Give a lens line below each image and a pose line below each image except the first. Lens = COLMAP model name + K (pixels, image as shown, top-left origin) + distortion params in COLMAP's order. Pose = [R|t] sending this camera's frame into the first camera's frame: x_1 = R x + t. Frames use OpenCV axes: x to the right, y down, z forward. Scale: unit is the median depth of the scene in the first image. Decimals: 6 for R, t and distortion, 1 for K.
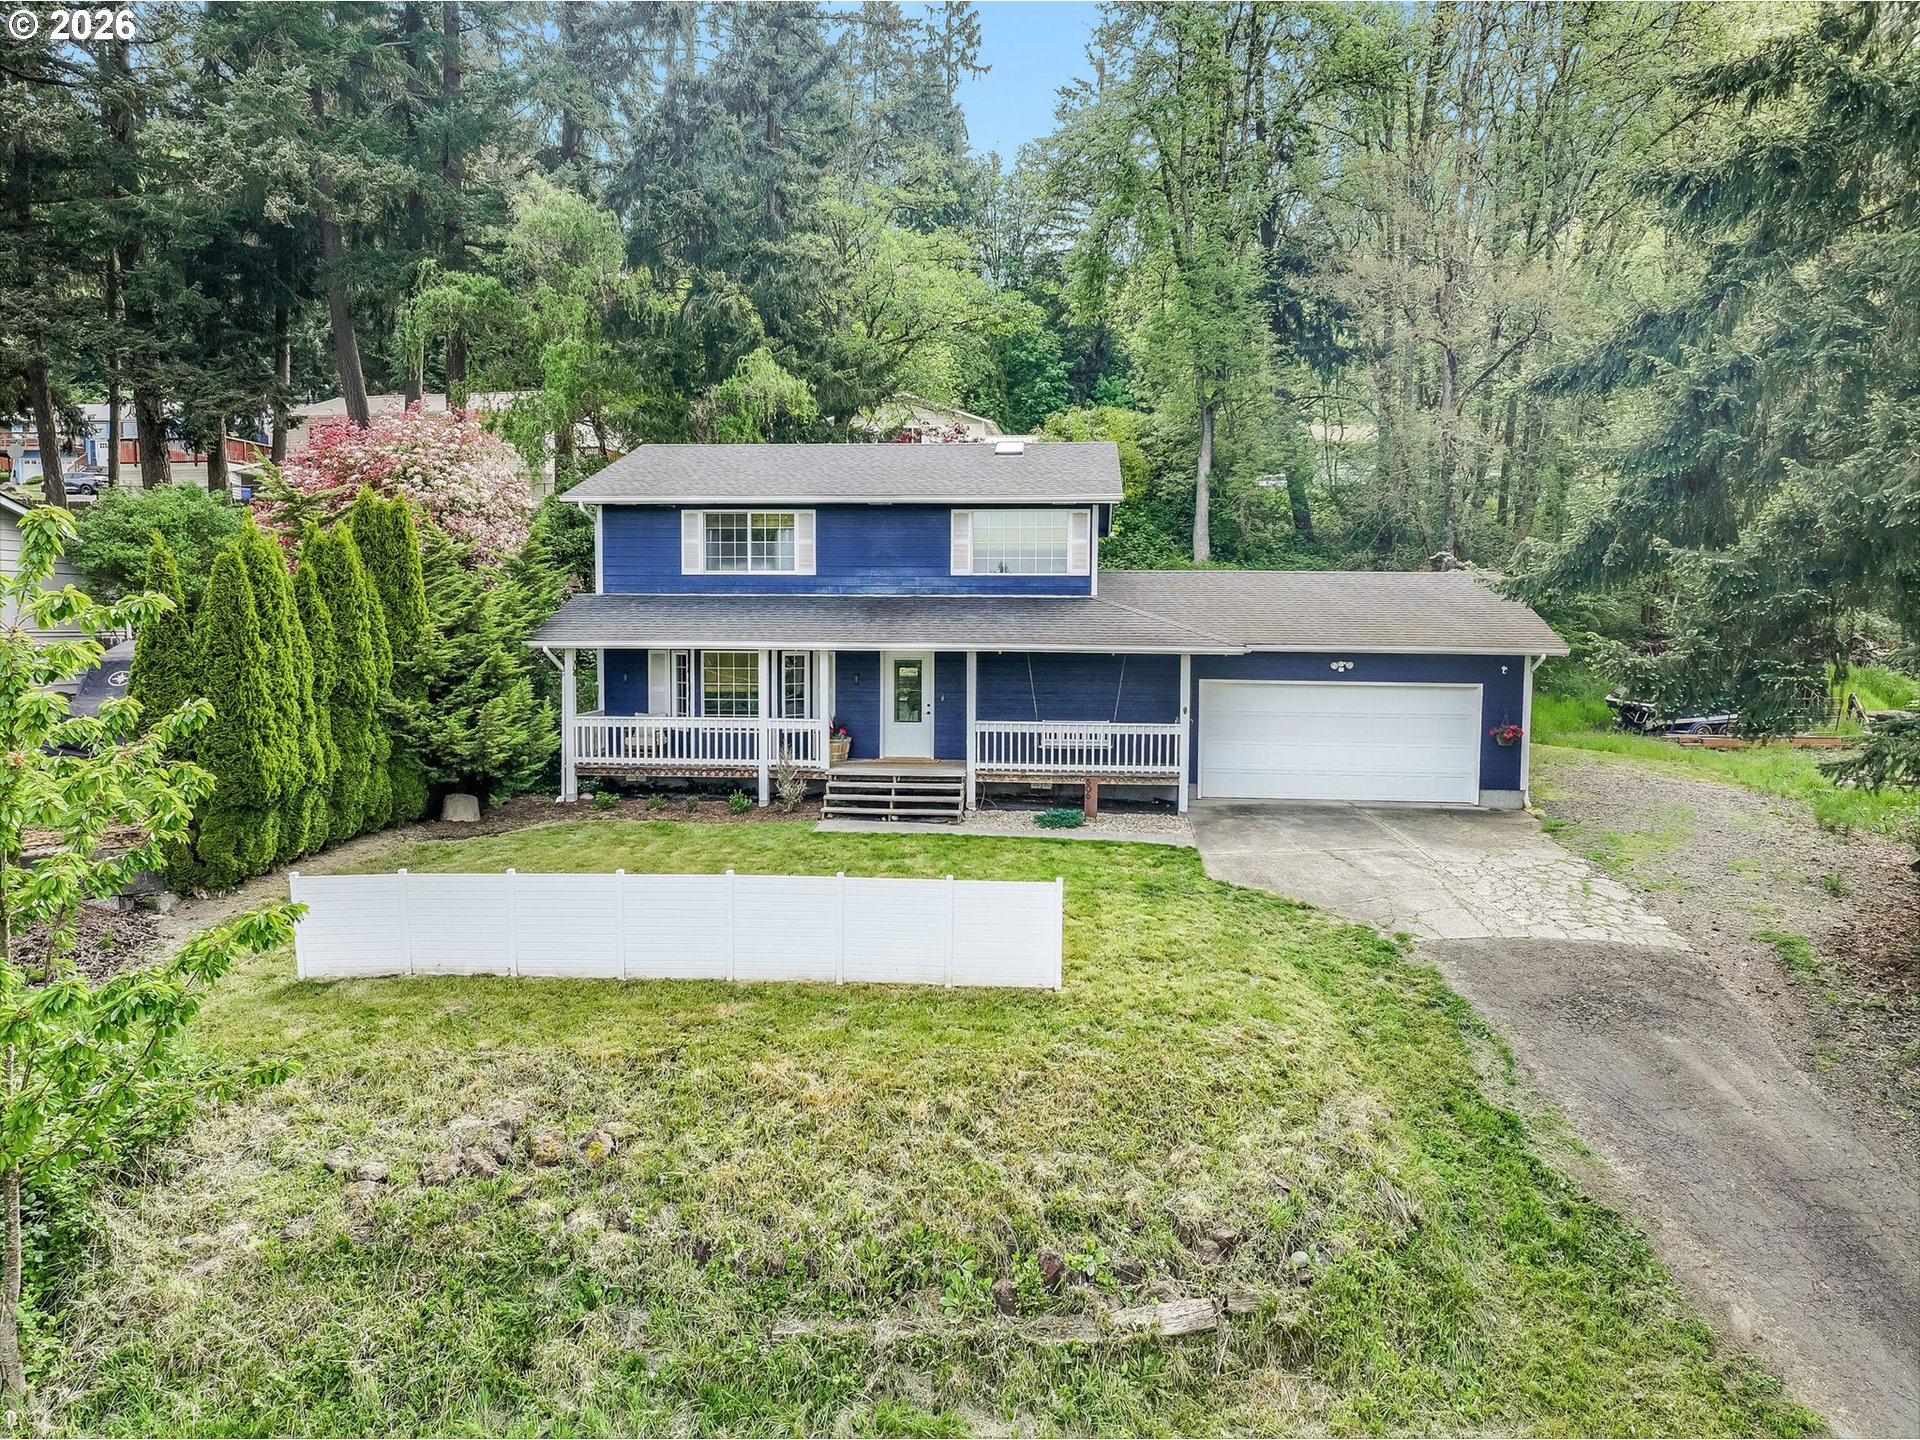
lens RADIAL K [[1356.7, 0, 960.0], [0, 1356.7, 720.0], [0, 0, 1]] dist [0.027706, -0.052375]
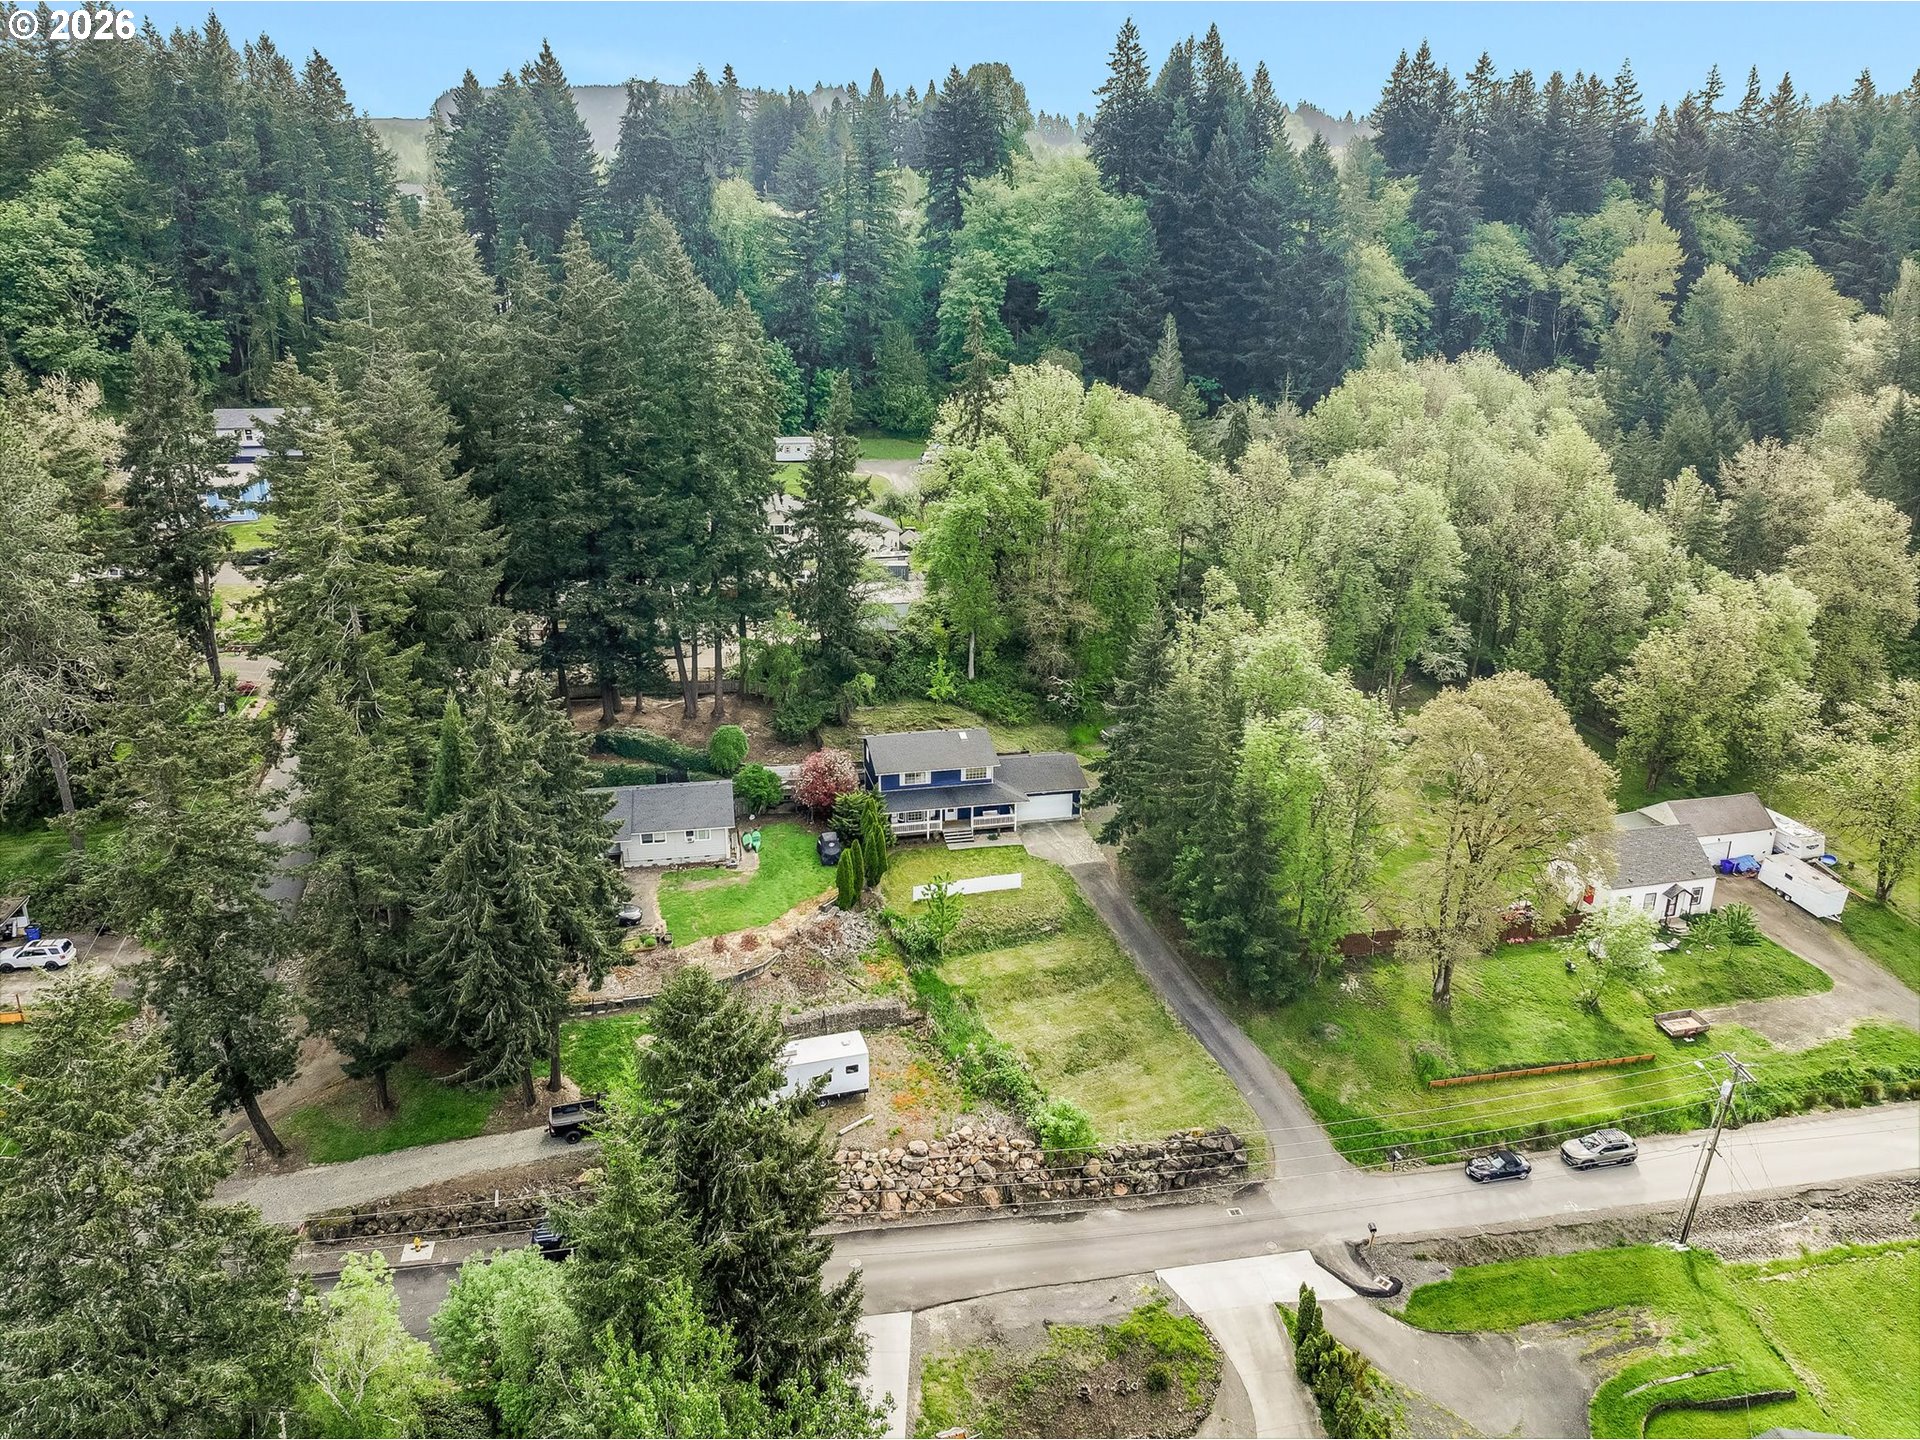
lens RADIAL K [[1368.5, 0, 960.0], [0, 1368.5, 720.0], [0, 0, 1]] dist [-0.002065, 0.018114]
pose [[0.948116, -0.105125, 0.300042, -1.427131], [0.020803, 0.962241, 0.271404, -1.619115], [-0.317244, -0.251080, 0.914502, -3.252317]]
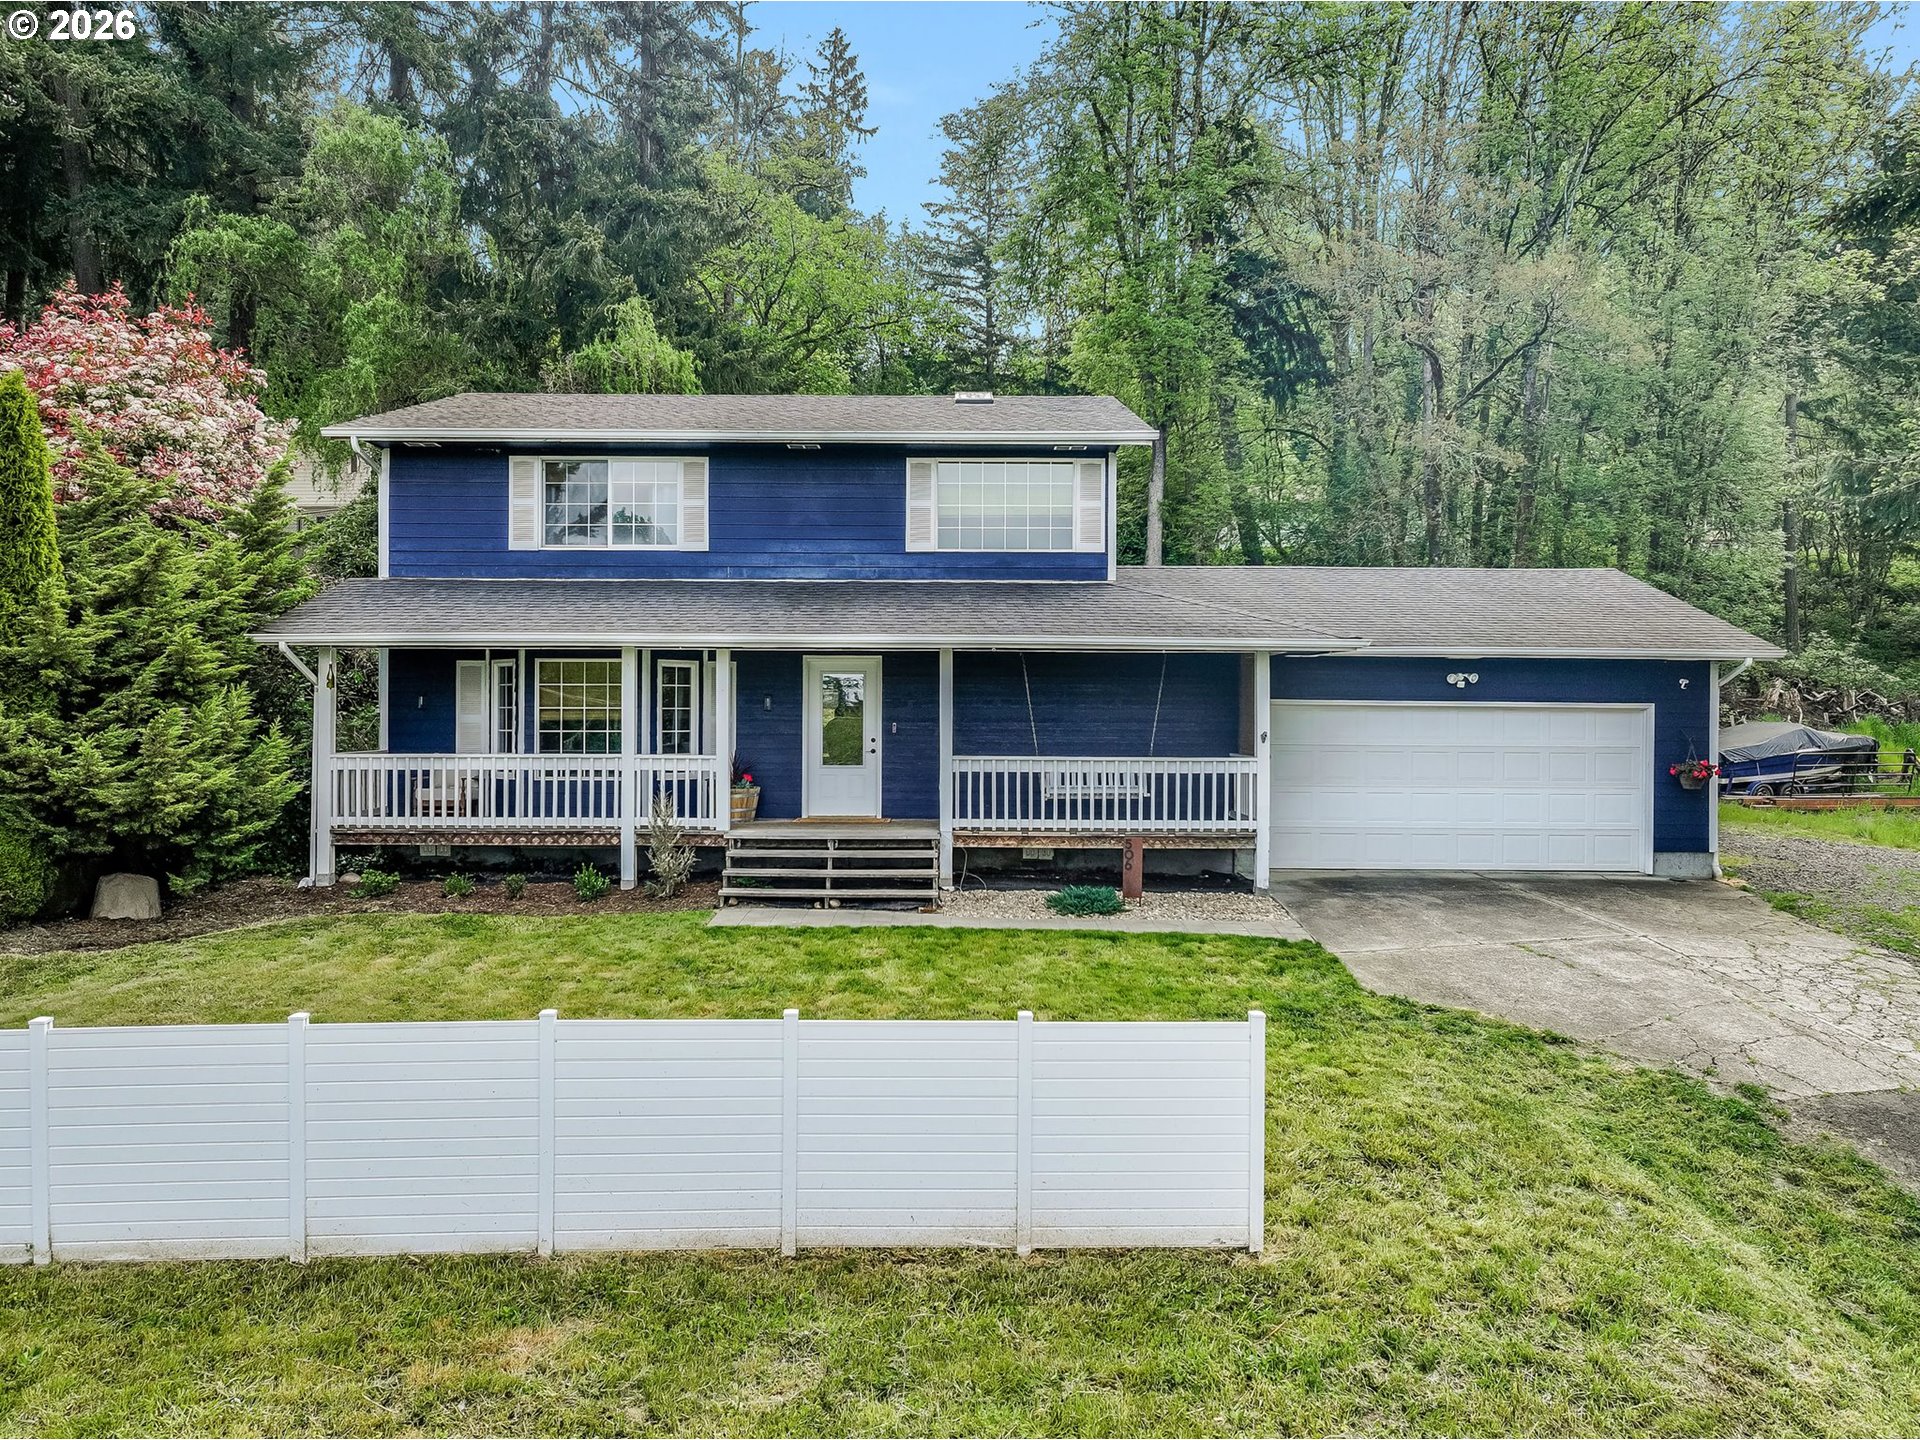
lens RADIAL K [[1368.5, 0, 960.0], [0, 1368.5, 720.0], [0, 0, 1]] dist [-0.002065, 0.018114]
pose [[0.995808, -0.002262, 0.091441, -0.046291], [0.008560, 0.997612, -0.068536, 0.029203], [-0.091068, 0.069032, 0.993449, 0.330450]]
